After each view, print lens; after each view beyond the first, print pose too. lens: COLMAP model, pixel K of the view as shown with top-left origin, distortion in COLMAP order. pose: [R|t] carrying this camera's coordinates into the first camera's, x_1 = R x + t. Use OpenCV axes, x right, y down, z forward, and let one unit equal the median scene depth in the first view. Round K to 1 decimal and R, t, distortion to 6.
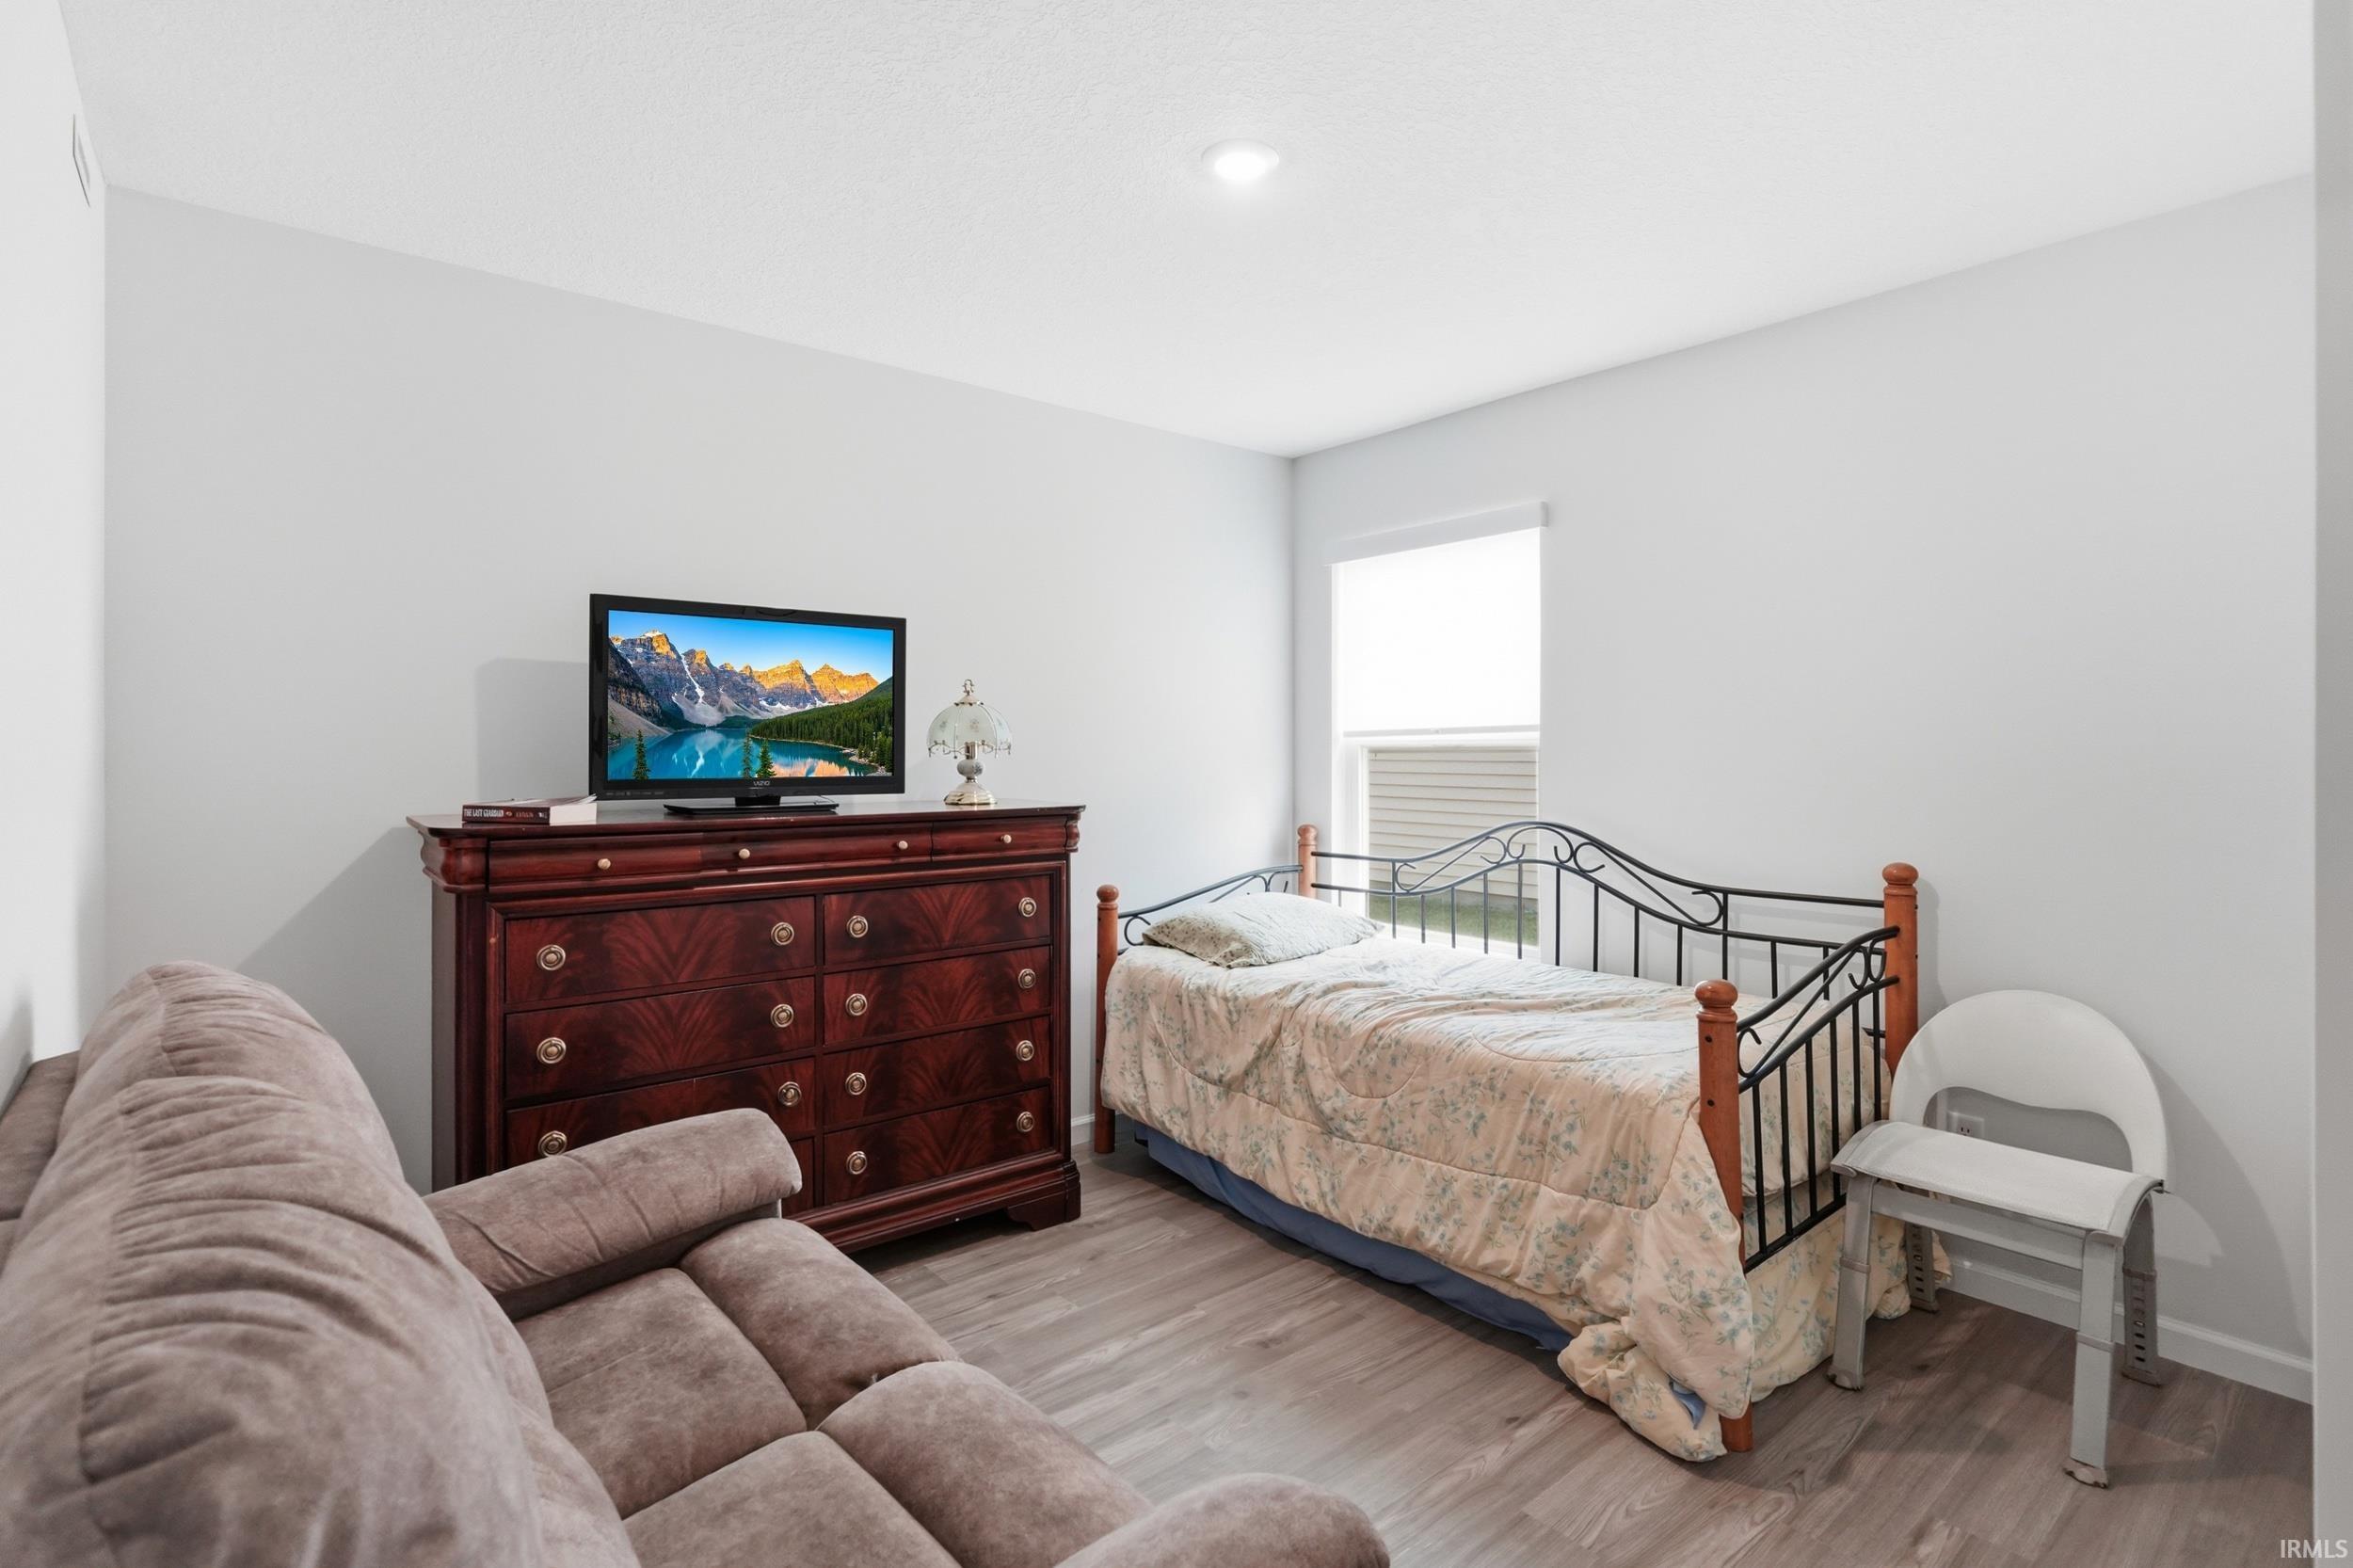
lens RADIAL K [[1103.9, 0, 1185.1], [0, 1103.9, 742.7], [0, 0, 1]] dist [0.001740, -0.000064]
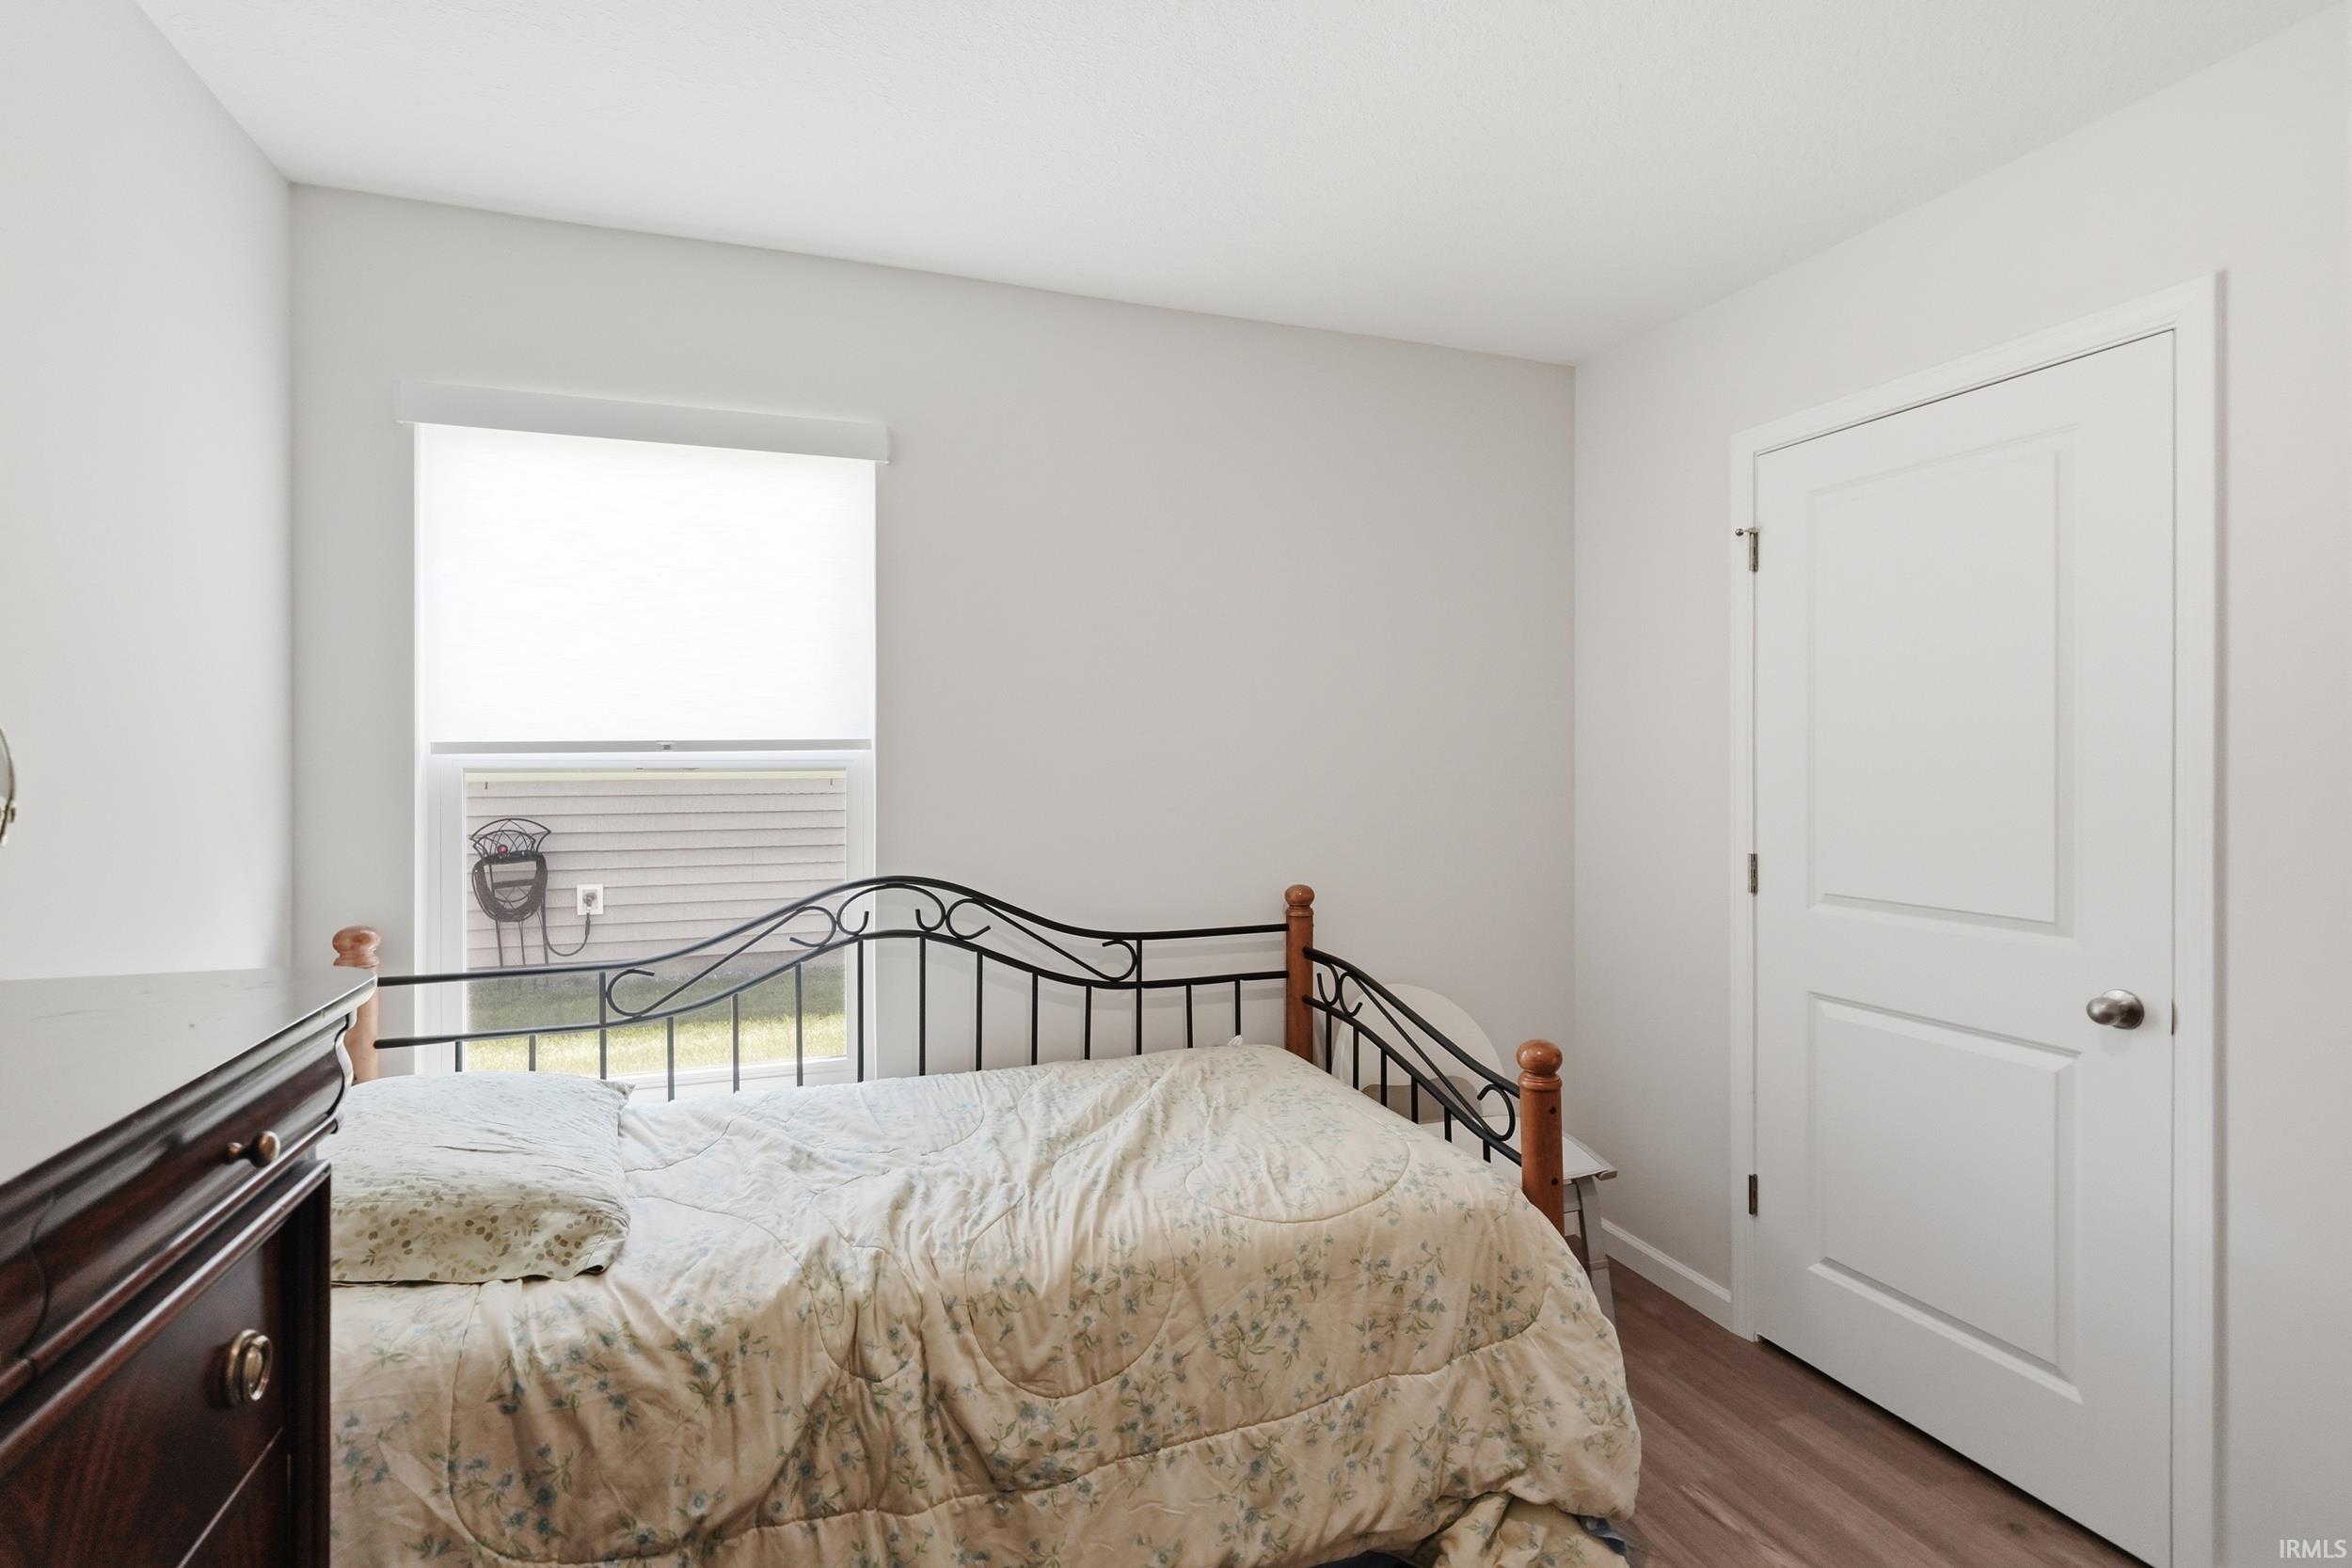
lens RADIAL K [[1103.4, 0, 1184.6], [0, 1103.4, 742.7], [0, 0, 1]] dist [0.001740, -0.000064]
pose [[0.353572, 0.010279, 0.935351, -0.325990], [-0.010741, 0.999918, -0.006928, -0.014610], [-0.935346, -0.007597, 0.353654, 0.667933]]
